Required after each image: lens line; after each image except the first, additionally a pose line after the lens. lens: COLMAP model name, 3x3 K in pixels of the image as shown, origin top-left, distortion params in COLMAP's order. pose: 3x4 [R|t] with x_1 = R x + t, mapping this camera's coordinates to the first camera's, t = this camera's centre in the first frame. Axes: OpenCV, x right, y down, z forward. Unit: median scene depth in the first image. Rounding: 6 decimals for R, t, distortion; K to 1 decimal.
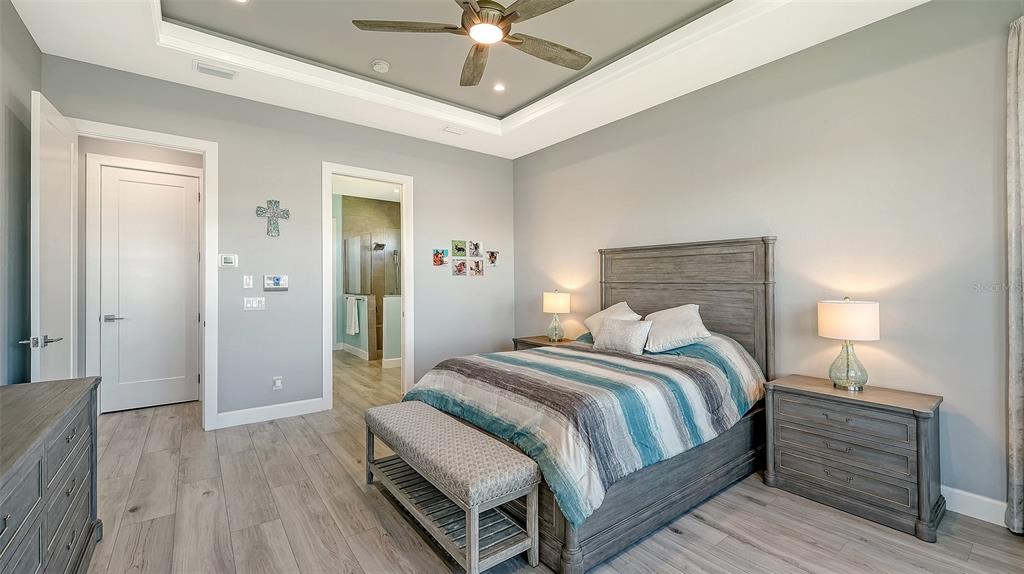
lens RADIAL K [[418.1, 0, 519.3], [0, 418.1, 283.0], [0, 0, 1]] dist [-0.023989, -0.000504]
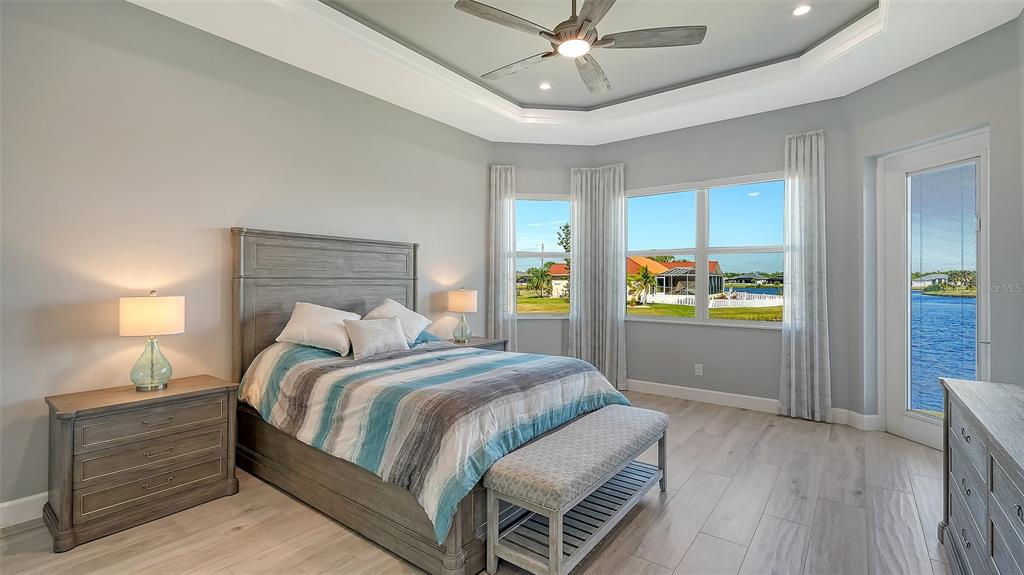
lens RADIAL K [[427.3, 0, 517.1], [0, 427.3, 276.5], [0, 0, 1]] dist [-0.003807, 0.000168]
pose [[-0.237344, 0.000593, 0.971425, -0.689623], [-0.006288, 0.999978, -0.002147, -0.004570], [-0.971405, -0.006618, -0.237335, 0.868525]]
